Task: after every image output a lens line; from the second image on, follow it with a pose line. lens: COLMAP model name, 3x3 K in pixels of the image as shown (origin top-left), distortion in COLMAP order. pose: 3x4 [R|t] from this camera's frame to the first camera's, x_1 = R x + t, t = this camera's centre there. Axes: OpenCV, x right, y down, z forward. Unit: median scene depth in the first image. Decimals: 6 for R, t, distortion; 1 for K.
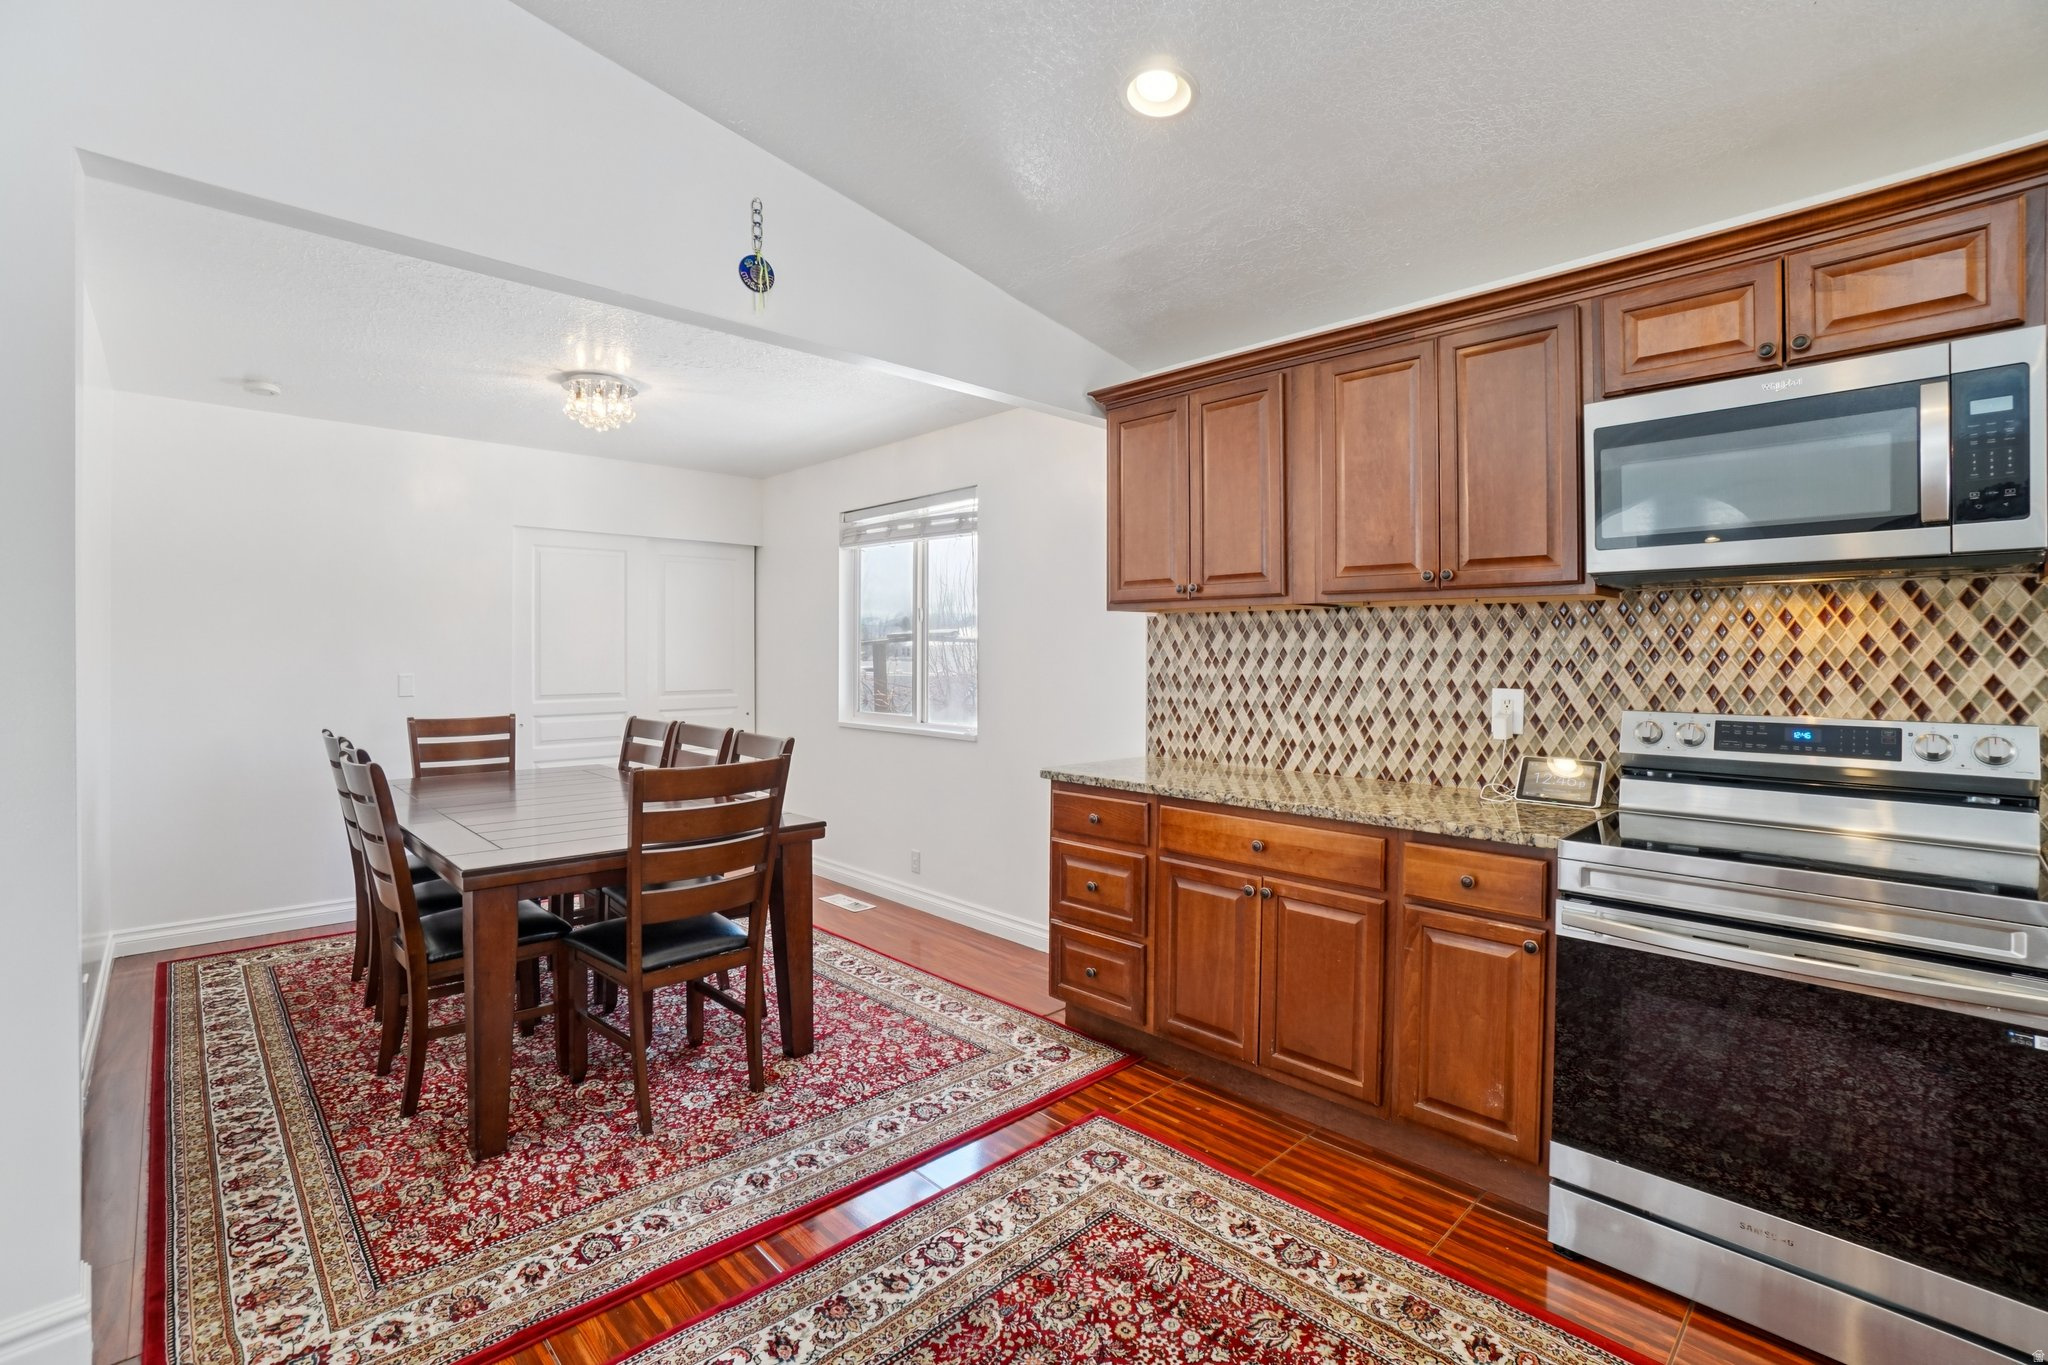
lens RADIAL K [[917.7, 0, 1068.2], [0, 917.7, 655.3], [0, 0, 1]] dist [-0.059311, 0.021262]
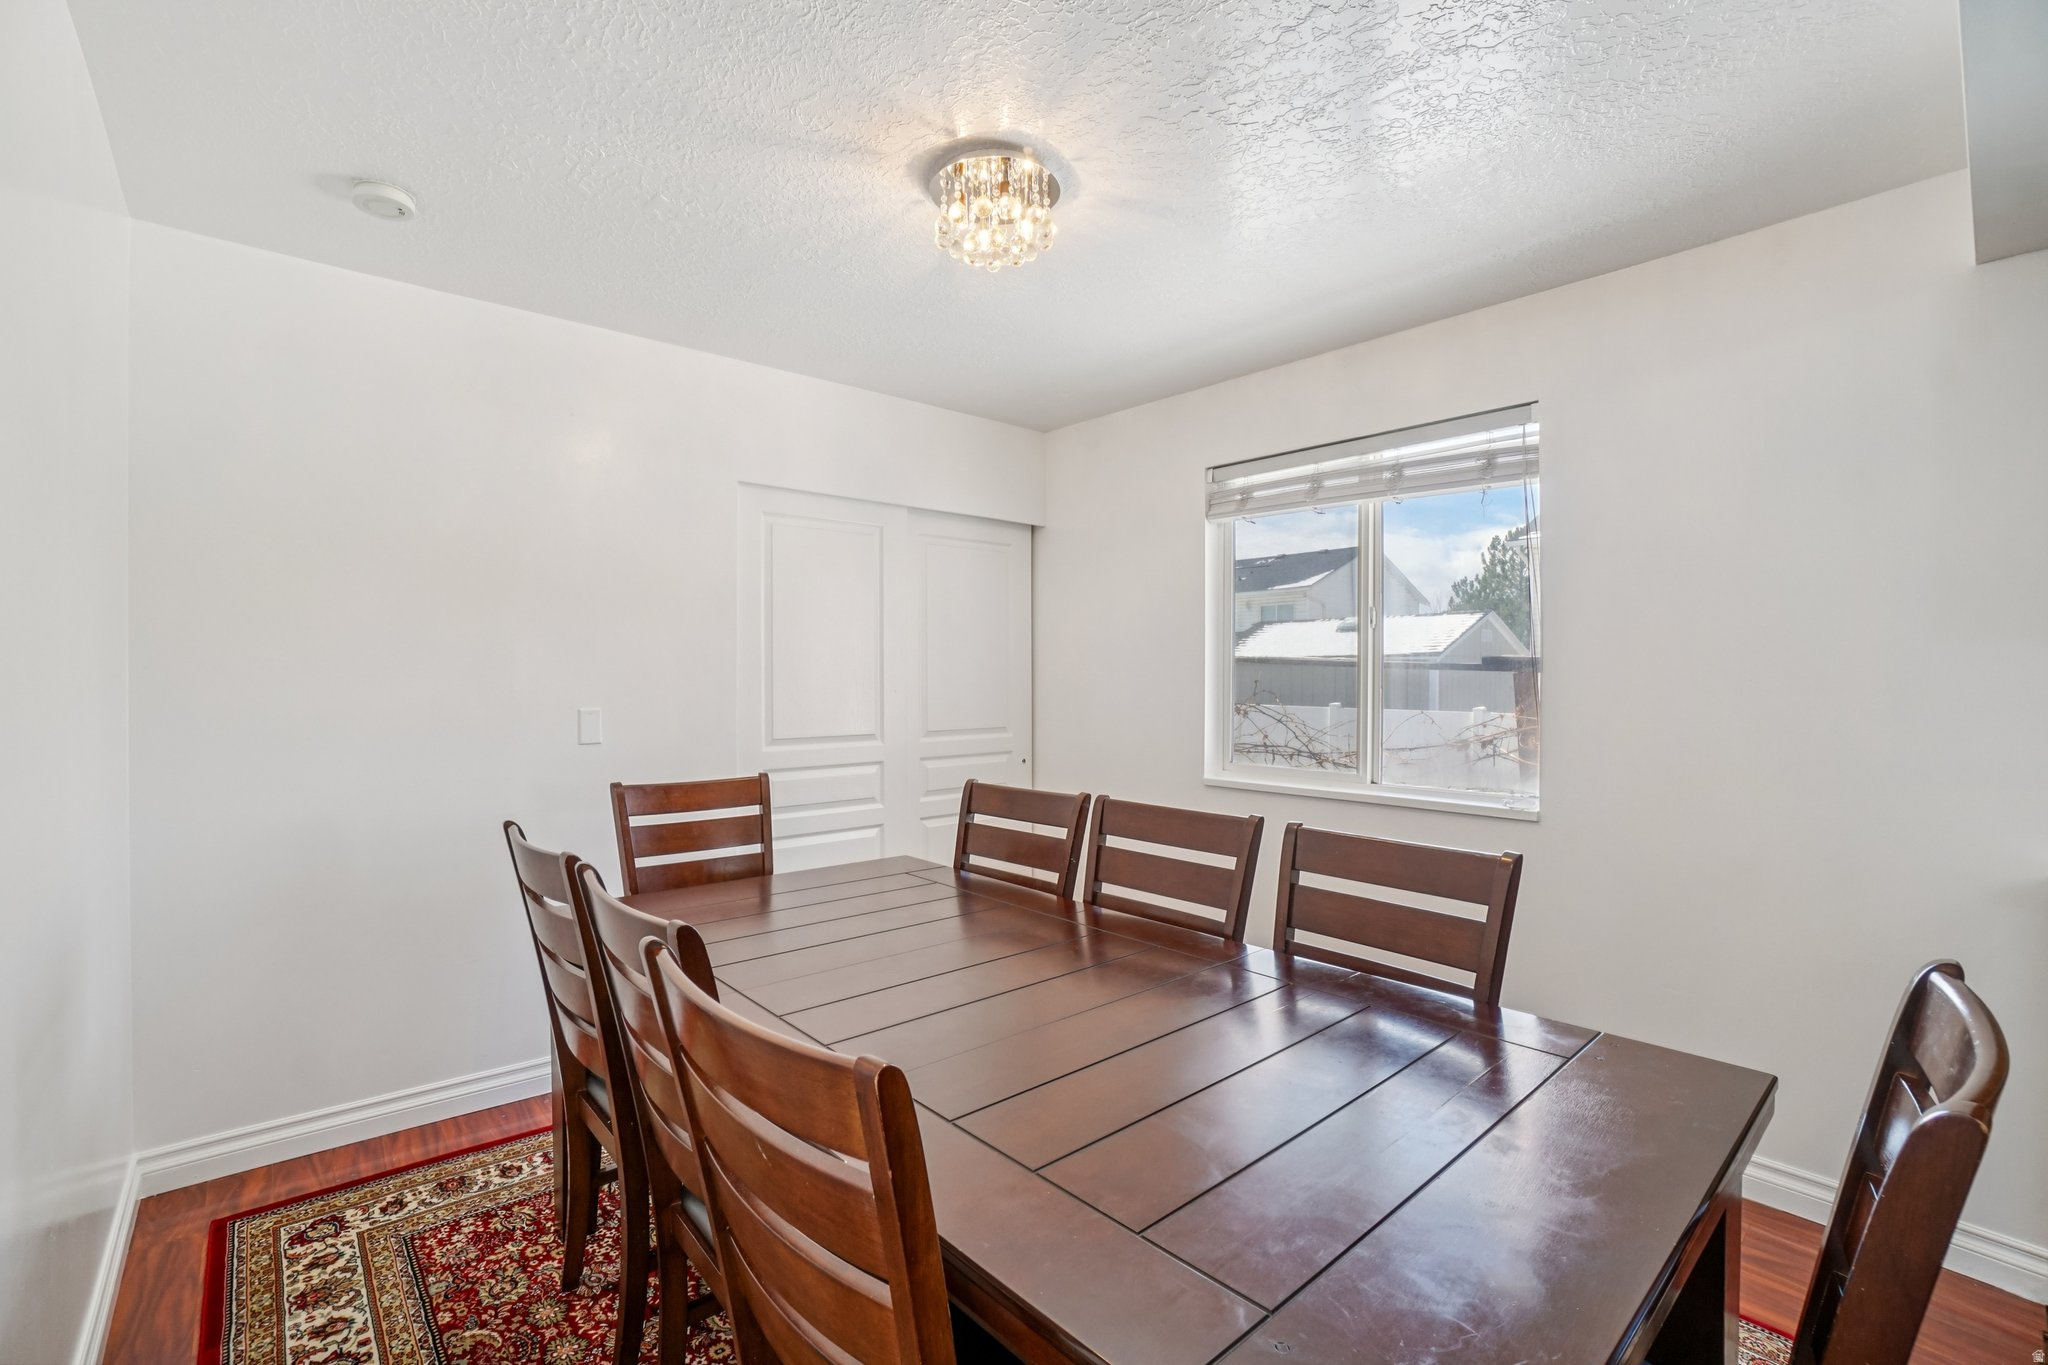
lens RADIAL K [[901.3, 0, 1024.9], [0, 901.3, 660.0], [0, 0, 1]] dist [-0.060842, 0.031042]
pose [[0.997748, -0.000738, -0.067063, -0.316229], [-0.000792, 0.999740, -0.022782, 0.000478], [0.067062, 0.022784, 0.997489, 0.310361]]
